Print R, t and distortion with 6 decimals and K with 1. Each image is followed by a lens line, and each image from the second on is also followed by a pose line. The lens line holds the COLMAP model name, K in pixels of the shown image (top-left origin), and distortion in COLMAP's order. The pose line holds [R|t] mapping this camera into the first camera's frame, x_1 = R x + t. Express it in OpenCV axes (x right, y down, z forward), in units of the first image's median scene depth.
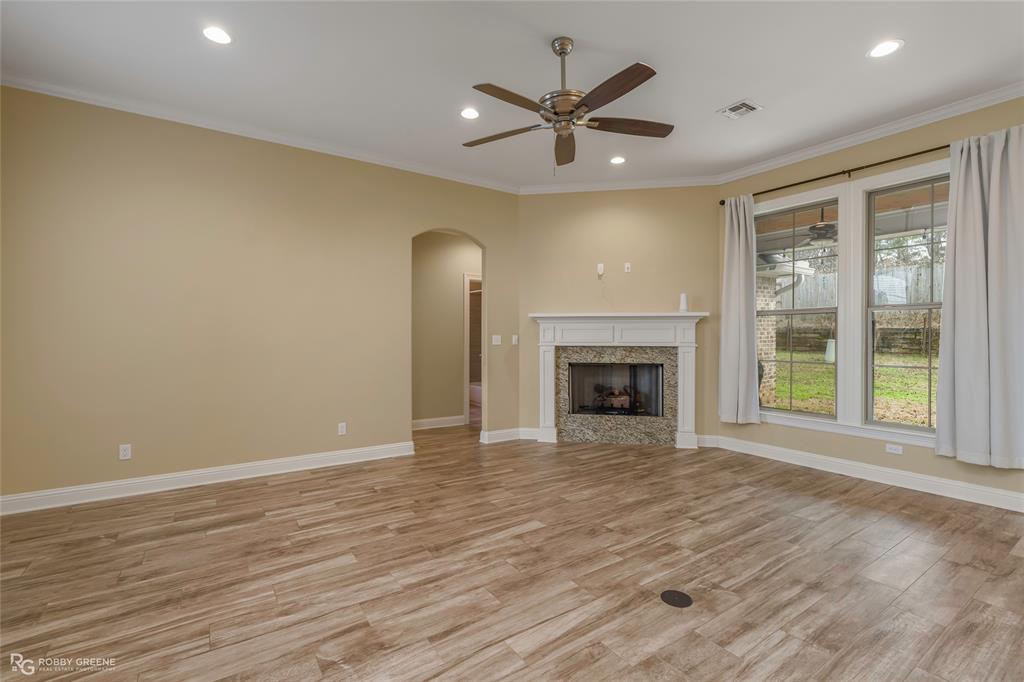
lens RADIAL K [[460.0, 0, 513.9], [0, 460.0, 337.8], [0, 0, 1]] dist [-0.003291, 0.000570]
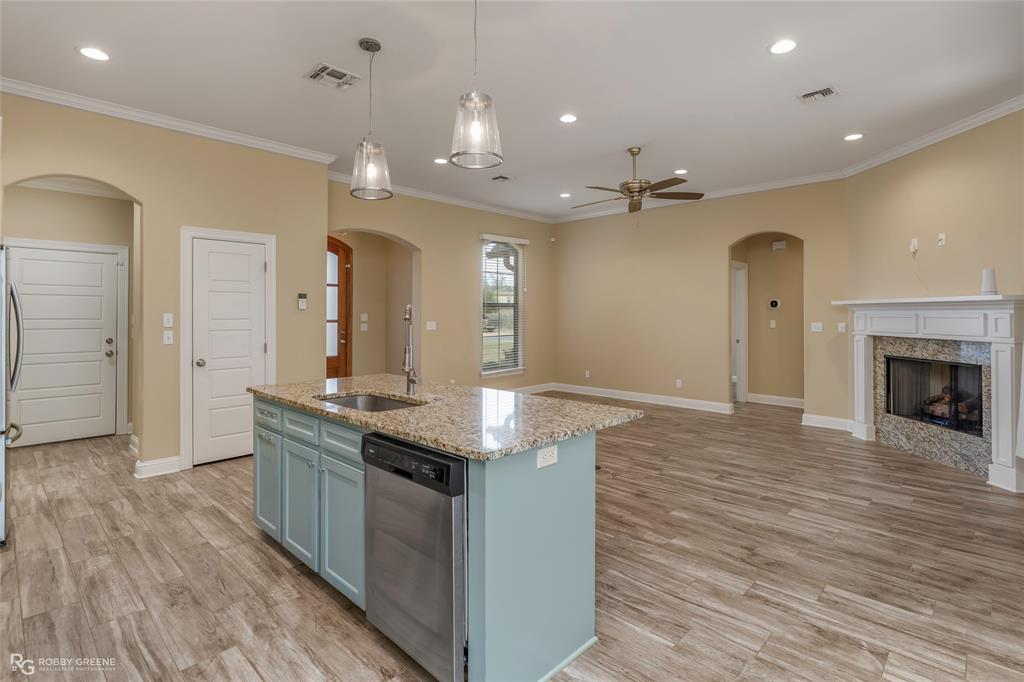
lens RADIAL K [[501.7, 0, 516.3], [0, 501.7, 311.5], [0, 0, 1]] dist [0.001918, -0.000728]
pose [[0.207487, -0.007020, -0.978212, 1.188024], [-0.002214, 0.999968, -0.007646, -0.026563], [0.978235, 0.003752, 0.207465, 0.138892]]
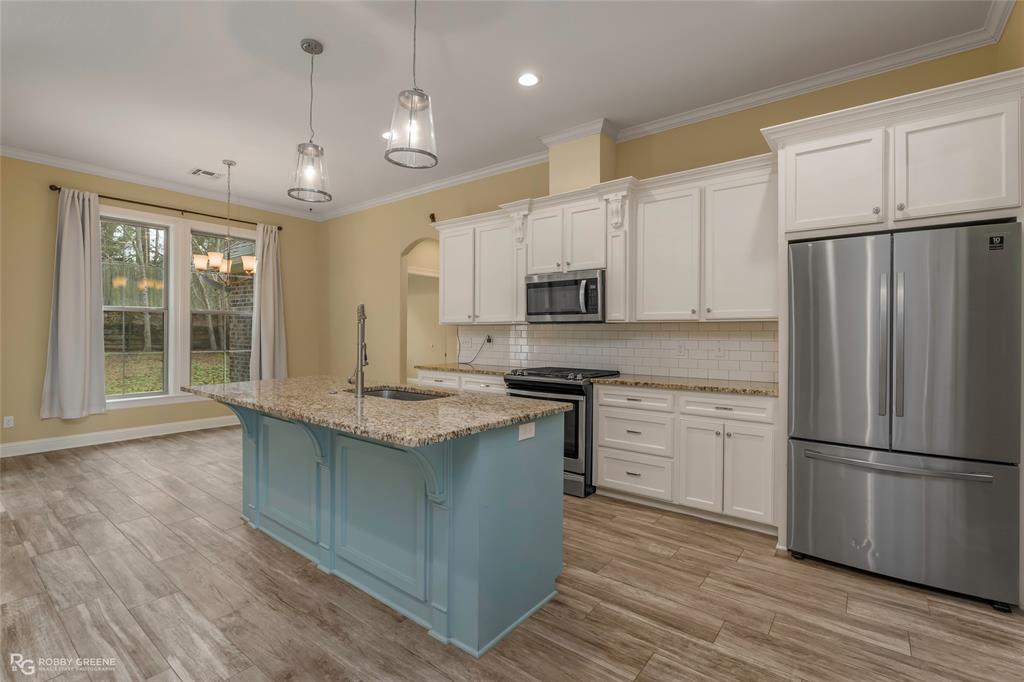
lens RADIAL K [[464.7, 0, 508.8], [0, 464.7, 336.2], [0, 0, 1]] dist [-0.001266, 0.001049]
pose [[-0.301289, -0.006922, 0.953508, -0.117973], [-0.004791, 0.999972, 0.005745, -0.001179], [-0.953521, -0.002837, -0.301314, 0.137987]]
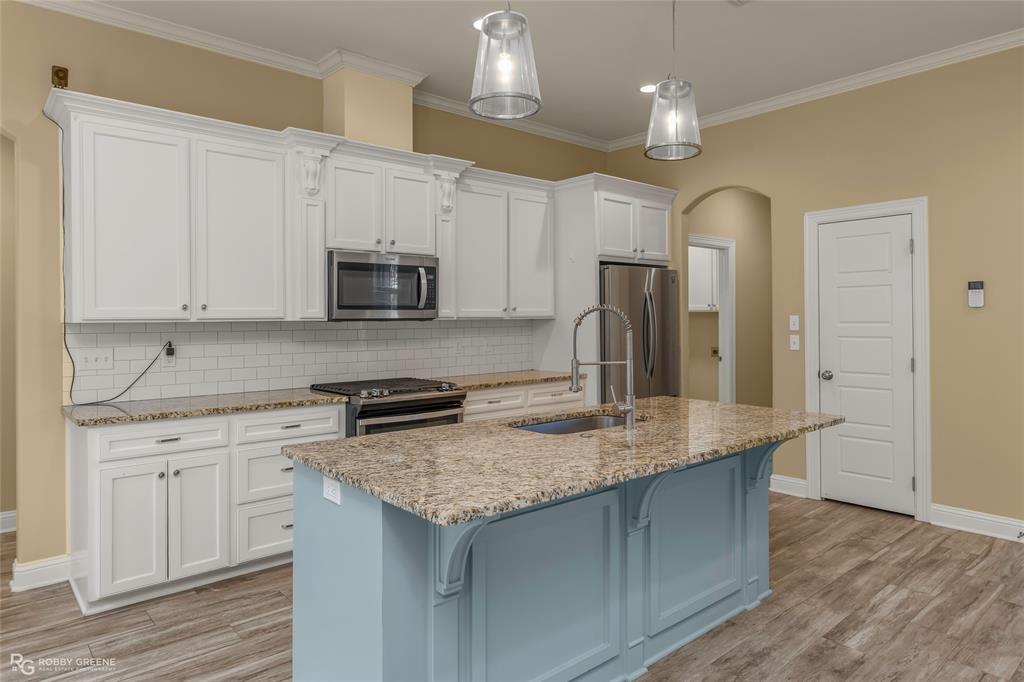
lens RADIAL K [[625.1, 0, 494.6], [0, 625.1, 334.6], [0, 0, 1]] dist [-0.020911, 0.002270]
pose [[-0.995822, 0.006561, -0.091079, 0.680429], [0.003855, 0.999547, 0.029854, -0.029593], [0.091234, 0.029378, -0.995396, 0.720400]]
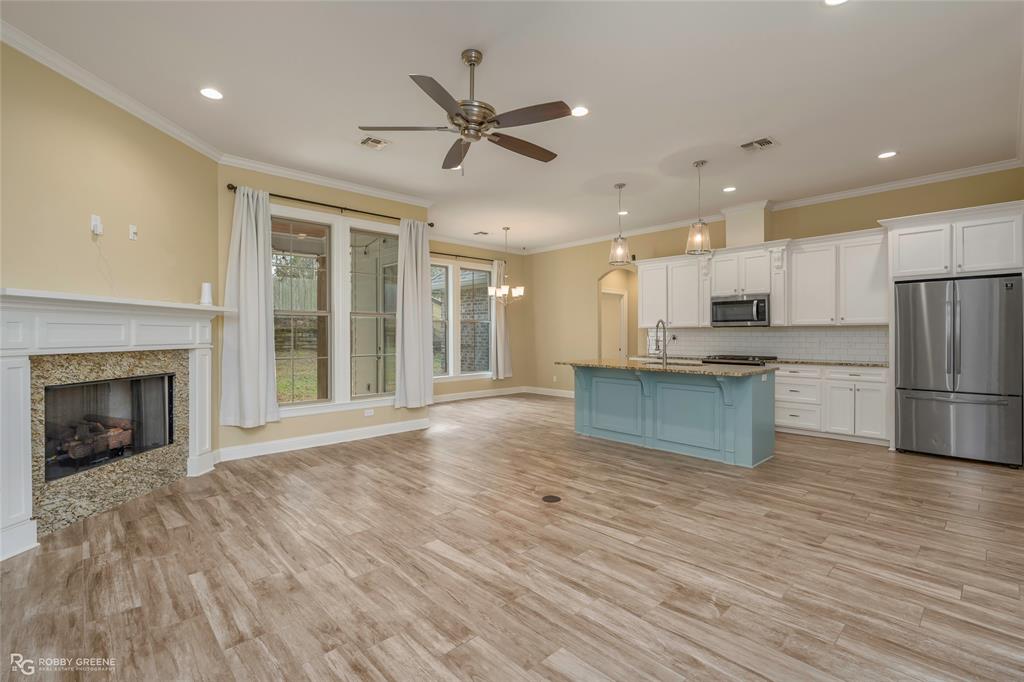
lens RADIAL K [[460.0, 0, 513.9], [0, 460.0, 337.8], [0, 0, 1]] dist [-0.003291, 0.000570]
pose [[-0.153403, -0.008471, 0.988127, -0.624522], [0.005478, 0.999941, 0.009422, -0.005123], [-0.988149, 0.006858, -0.153348, 0.710198]]
